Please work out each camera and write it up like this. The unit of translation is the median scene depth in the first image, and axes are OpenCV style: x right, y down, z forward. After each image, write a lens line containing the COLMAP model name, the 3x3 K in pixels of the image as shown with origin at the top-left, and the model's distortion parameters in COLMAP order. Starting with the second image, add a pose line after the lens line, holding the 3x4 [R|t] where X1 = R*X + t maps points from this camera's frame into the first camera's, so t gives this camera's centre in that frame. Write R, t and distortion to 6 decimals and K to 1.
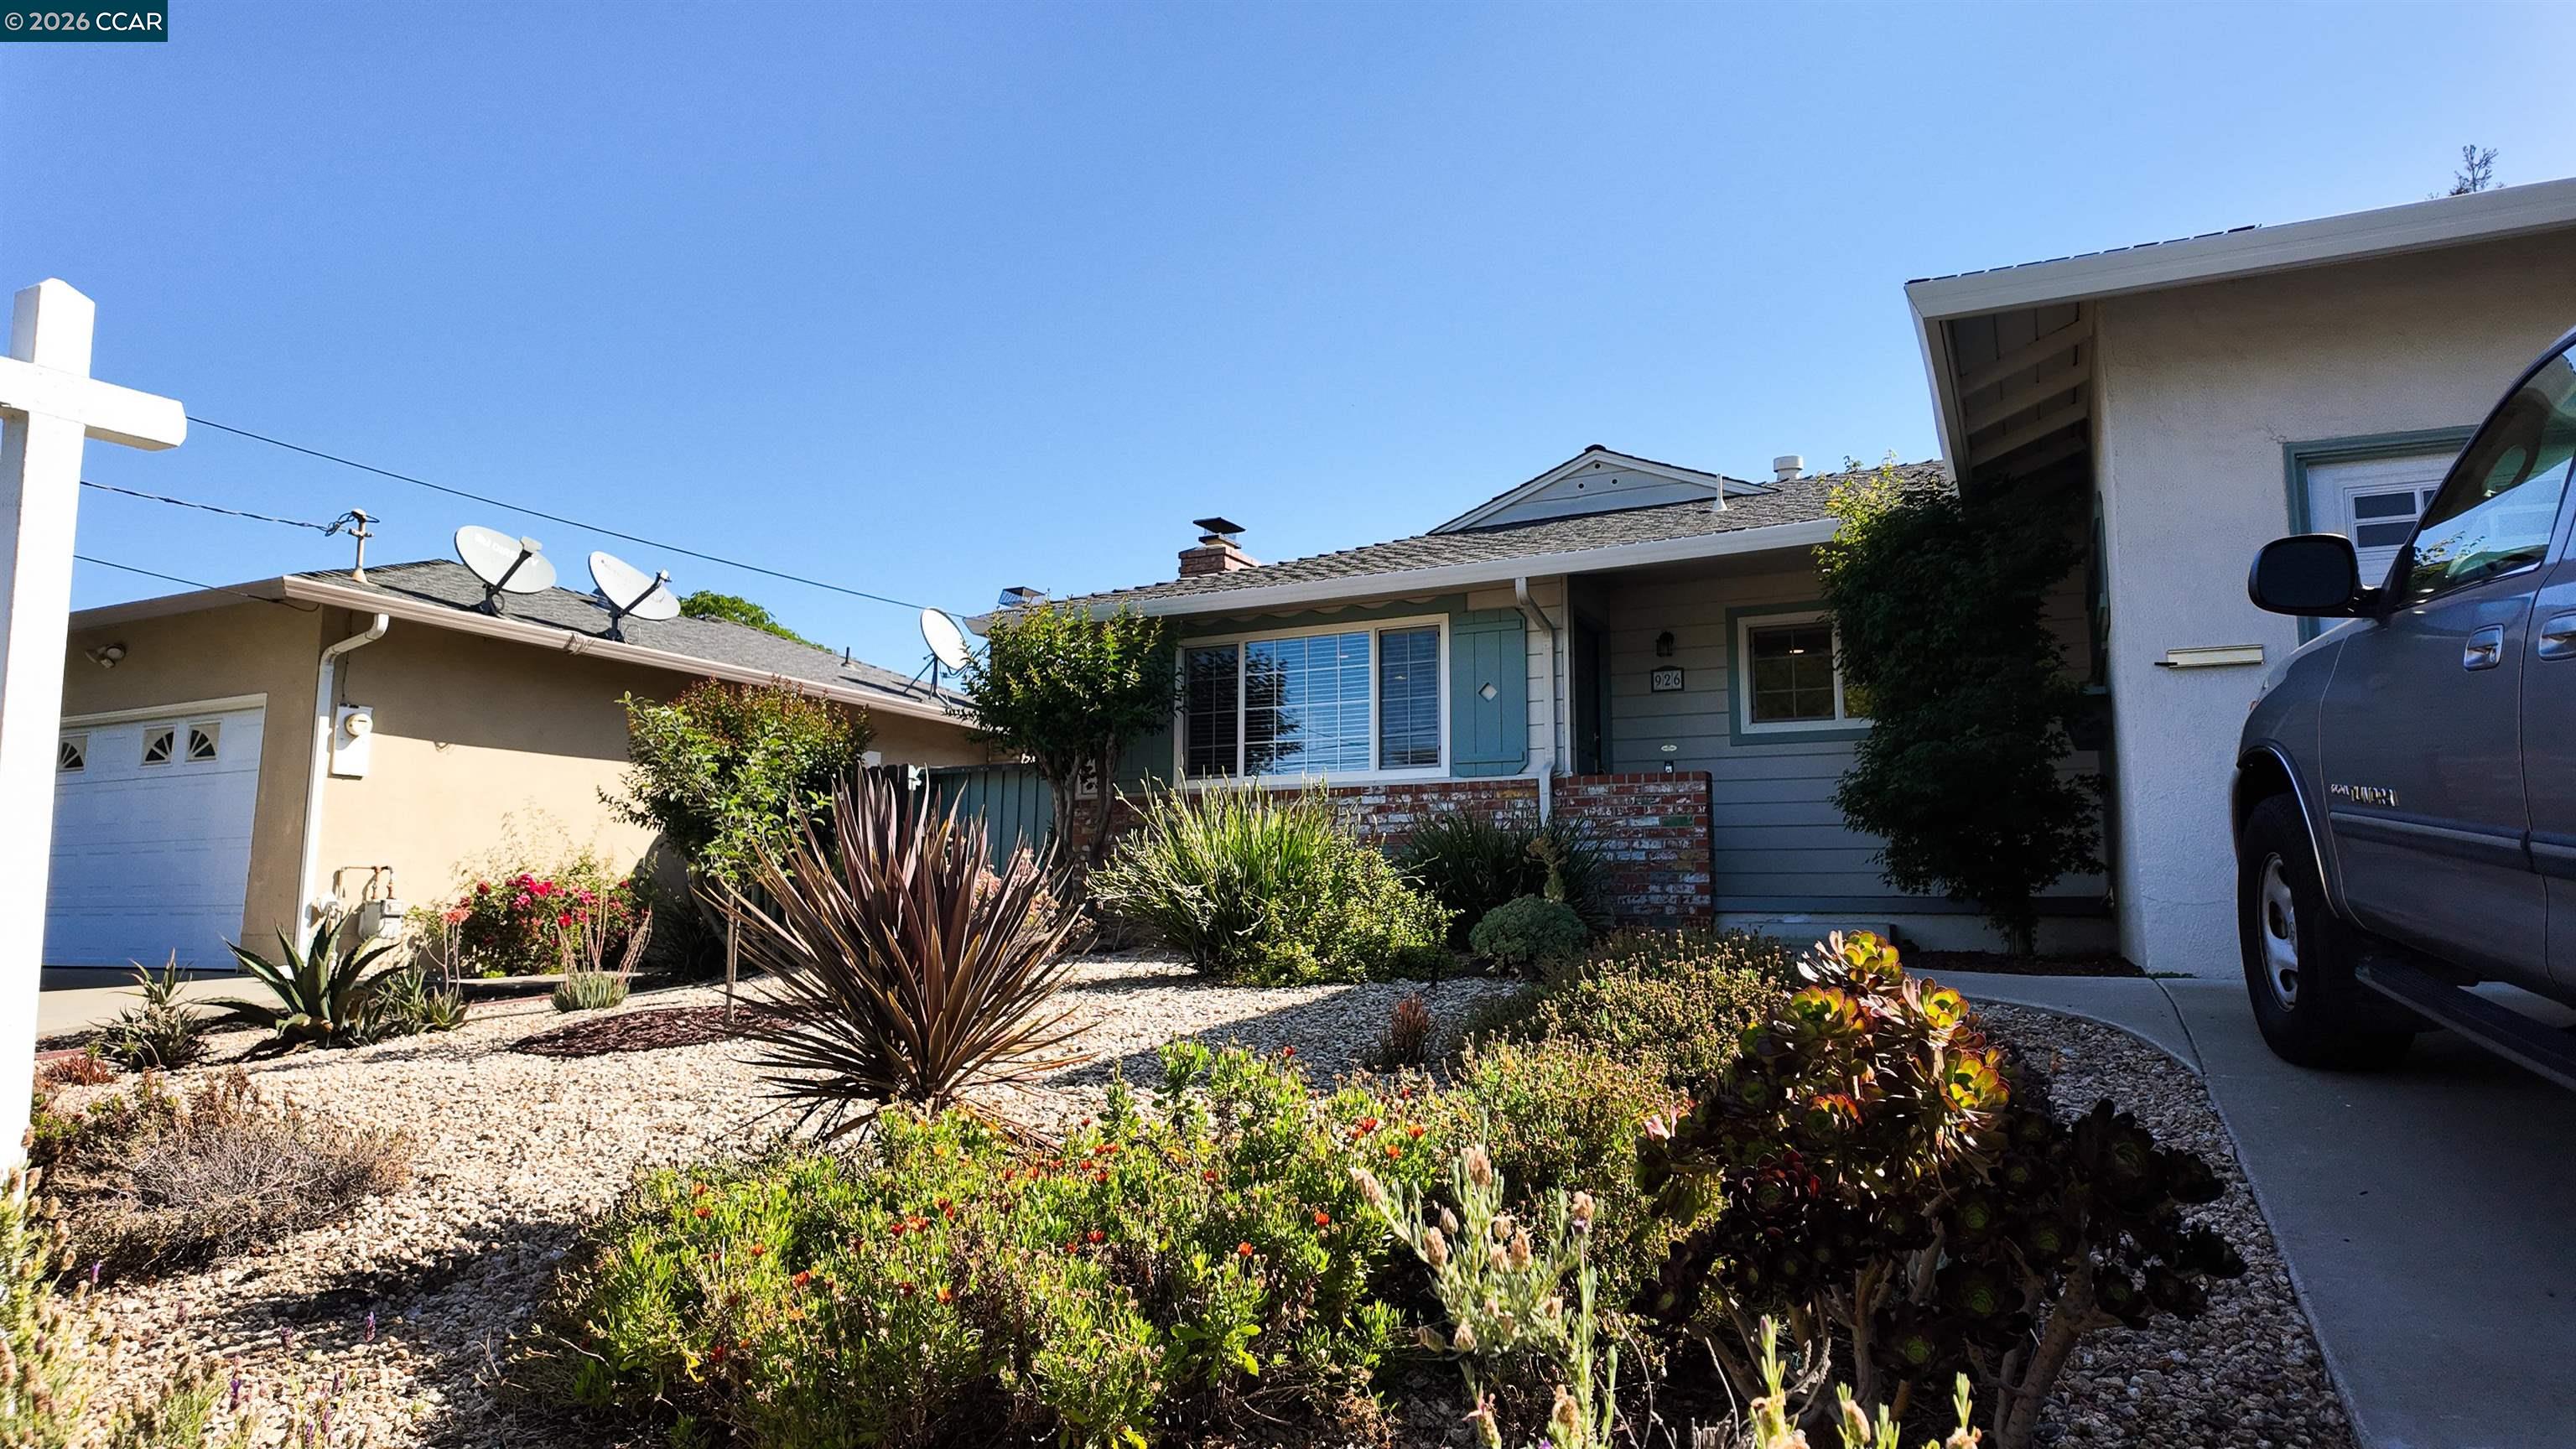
lens RADIAL K [[1451.7, 0, 1288.0], [0, 1451.7, 724.5], [0, 0, 1]] dist [0.138236, -0.193220]
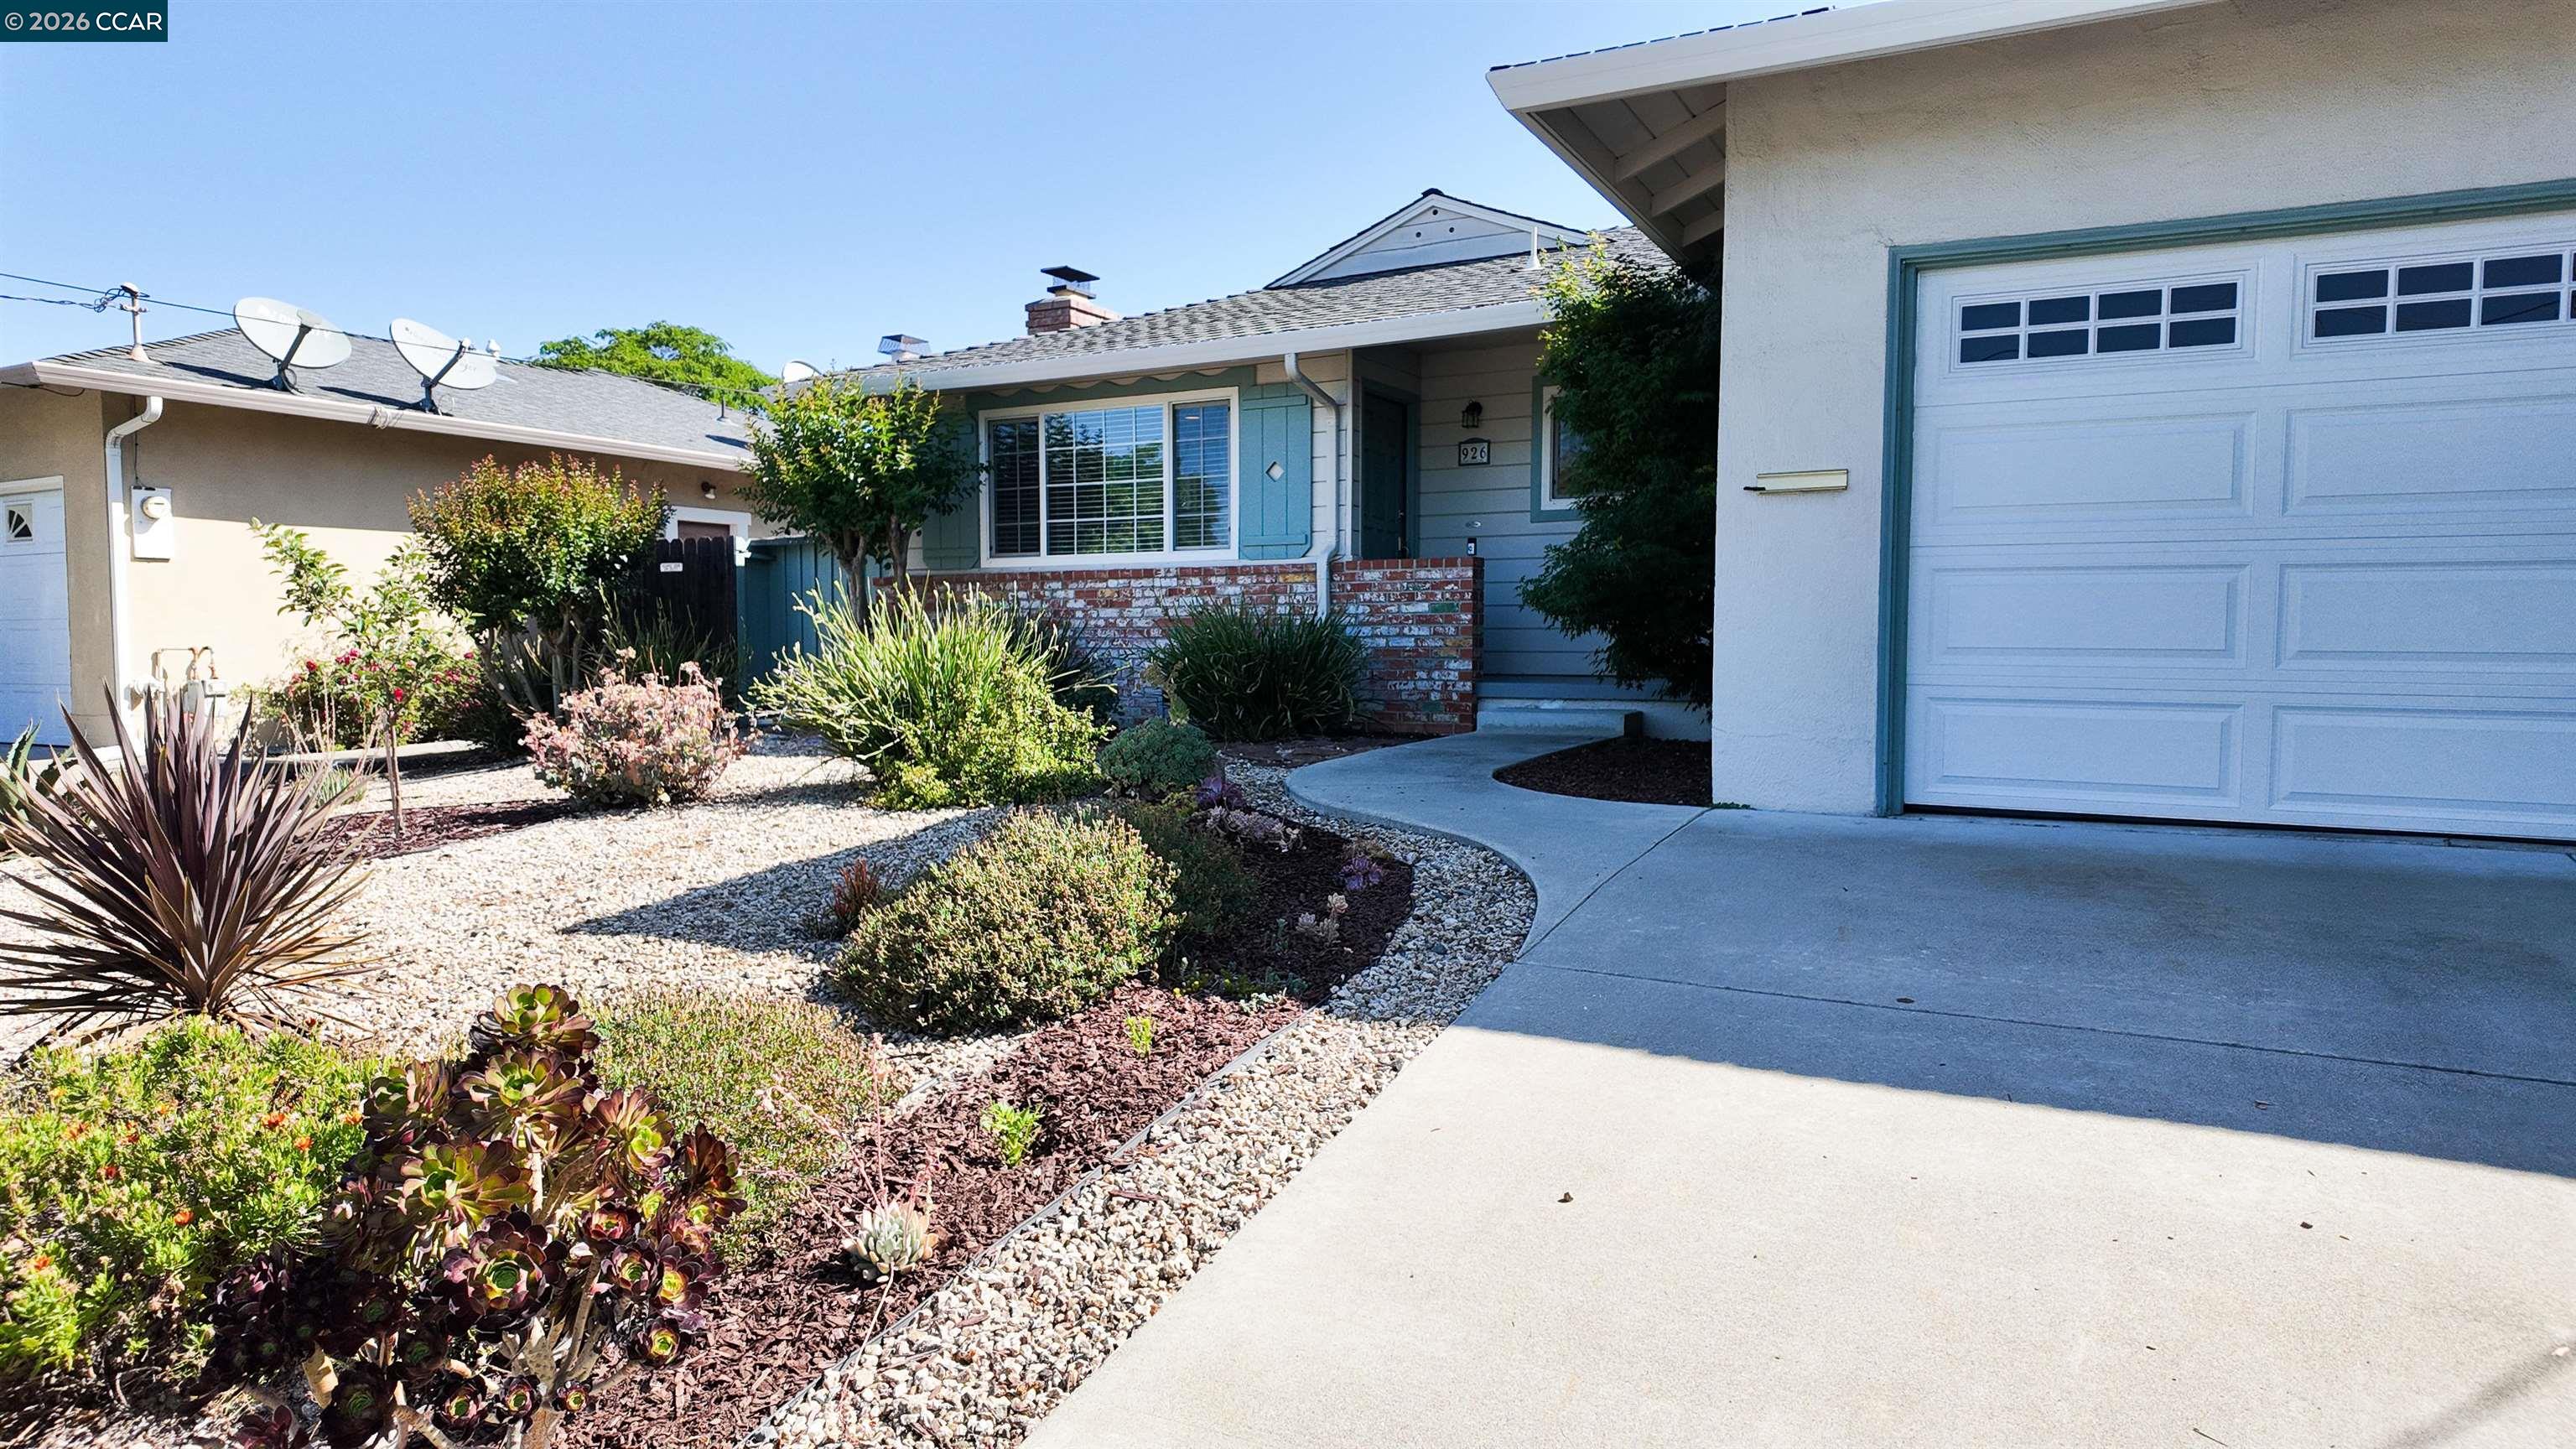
lens RADIAL K [[1464.1, 0, 1288.0], [0, 1464.1, 724.5], [0, 0, 1]] dist [0.072124, -0.057403]
pose [[0.999411, -0.003720, -0.034118, 0.175739], [0.010161, 0.981611, 0.190622, -0.042232], [0.032781, -0.190856, 0.981070, 0.007729]]
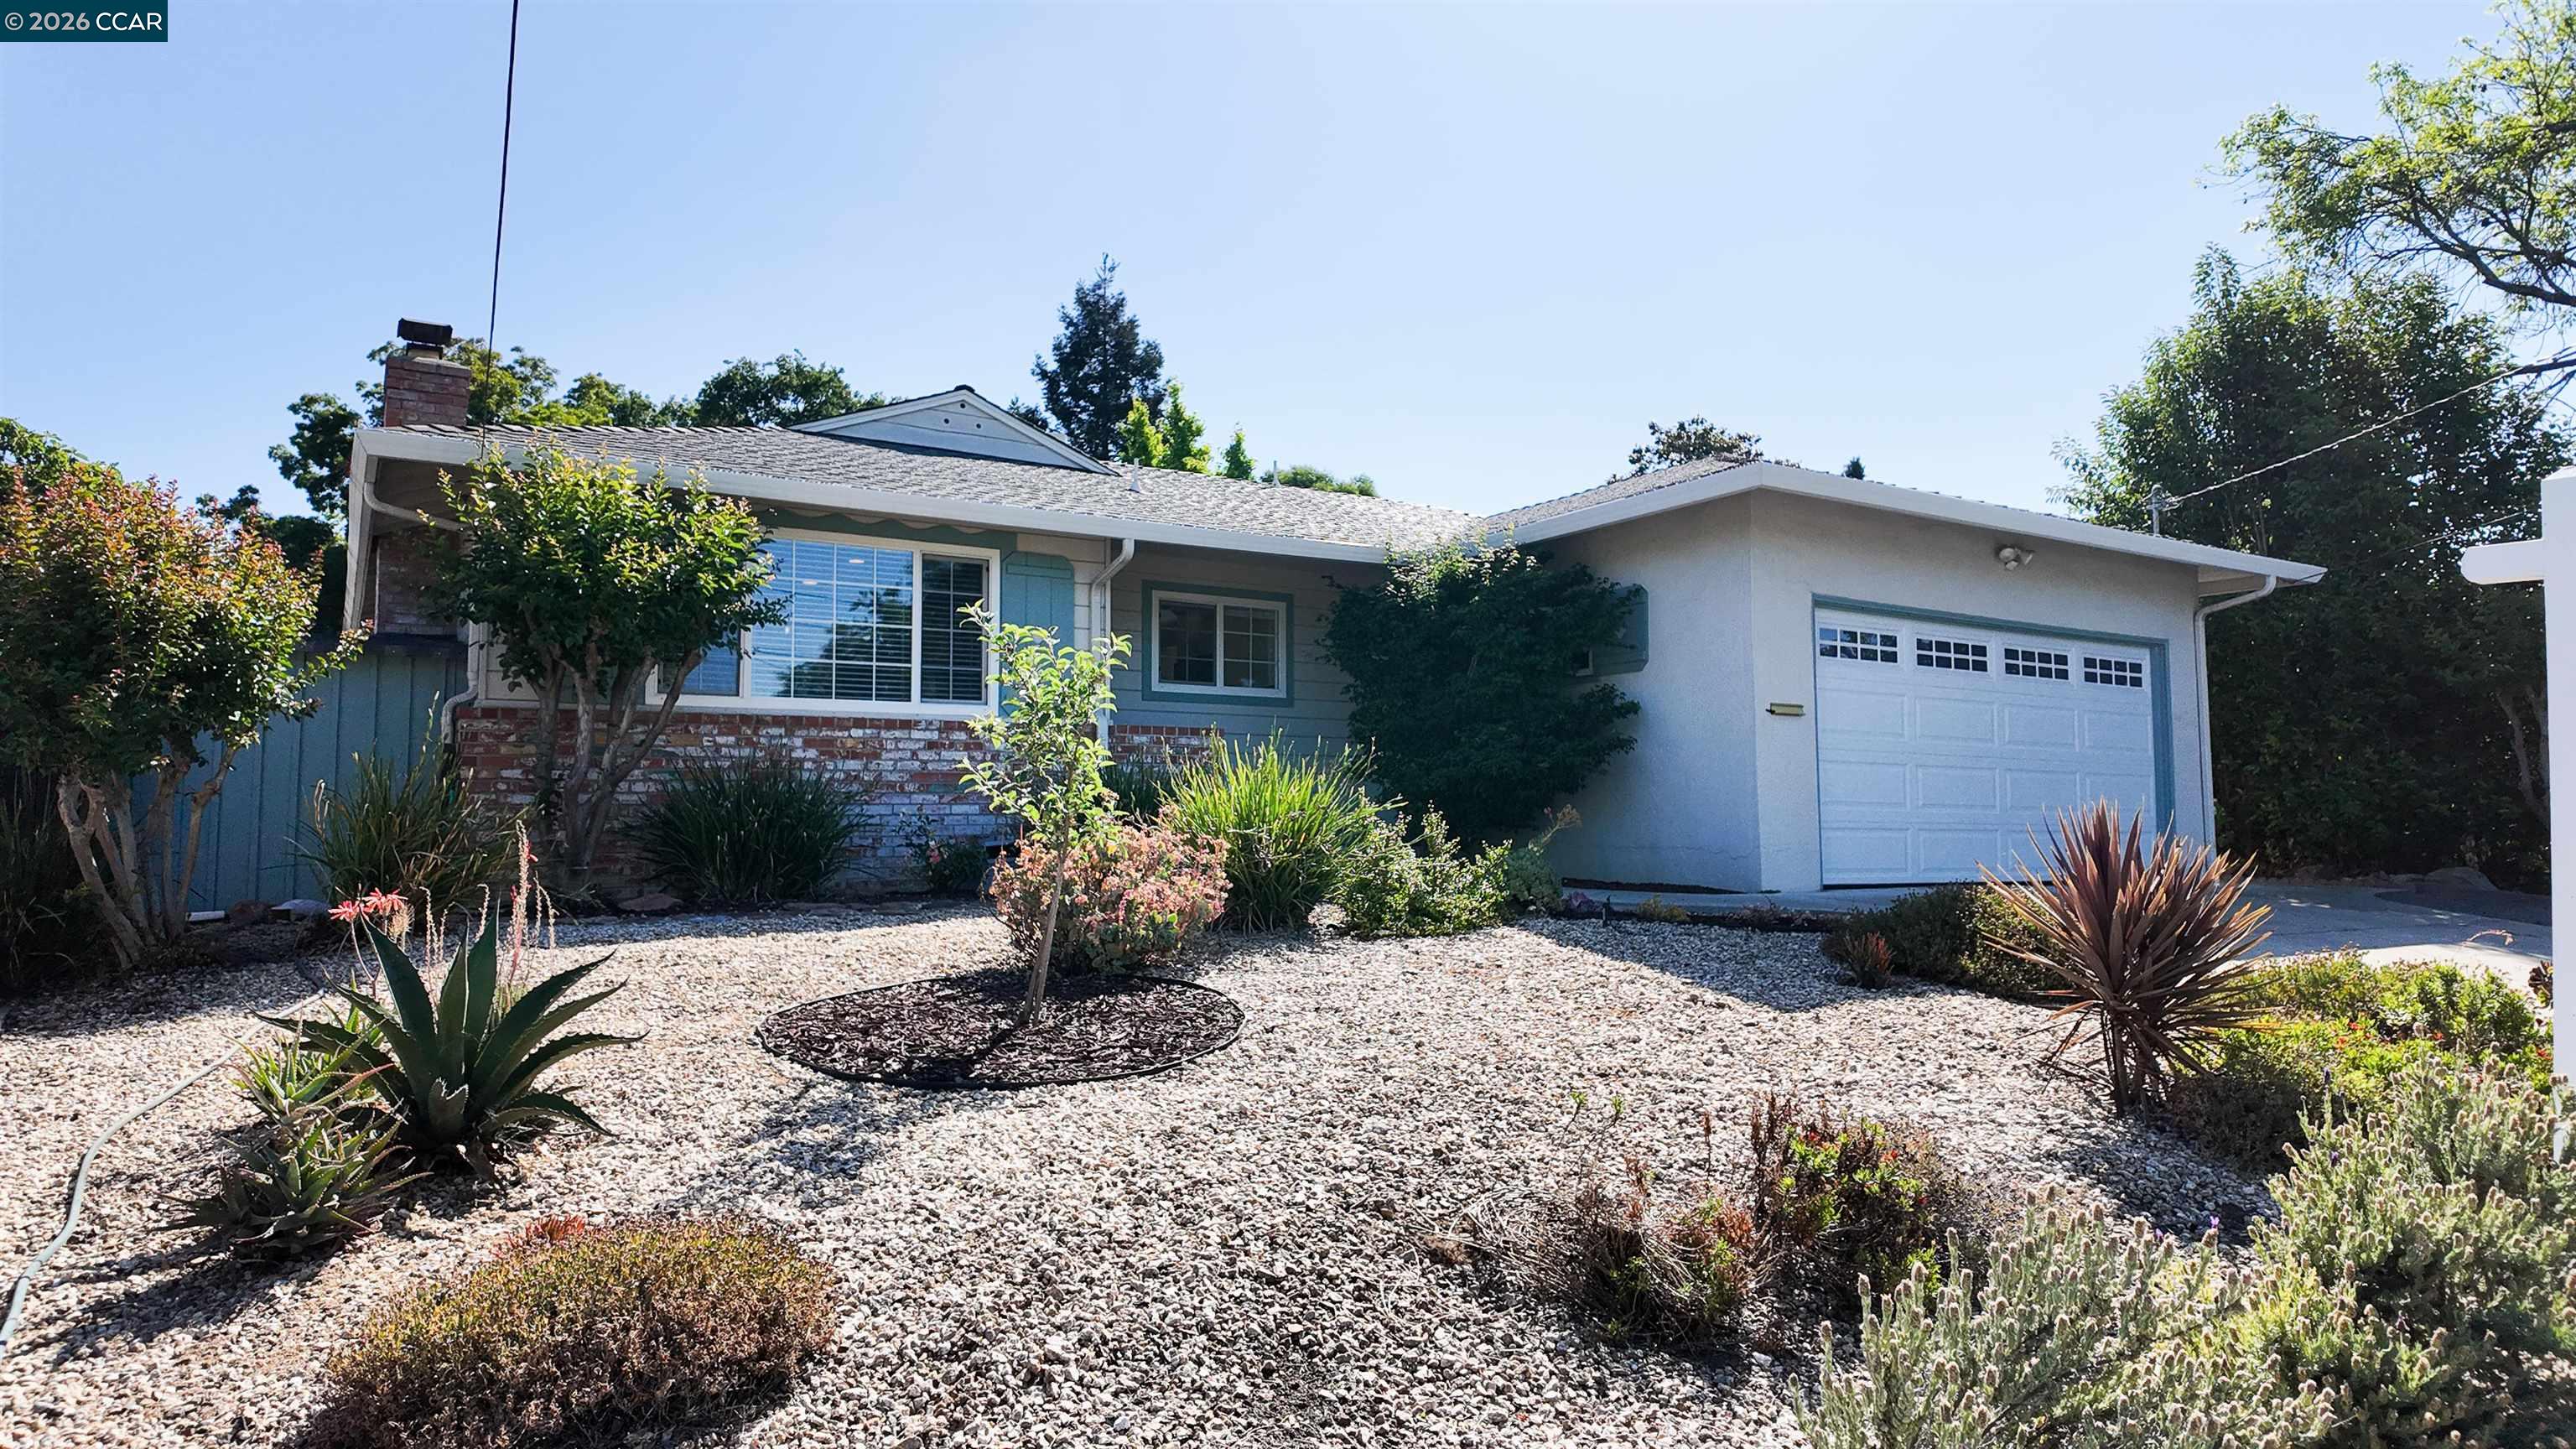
lens RADIAL K [[1464.1, 0, 1288.0], [0, 1464.1, 724.5], [0, 0, 1]] dist [0.072124, -0.057403]
pose [[0.557989, 0.045947, 0.828575, -0.603424], [-0.111320, 0.993586, 0.019868, -0.000234], [-0.822348, -0.103323, 0.559525, 0.270071]]
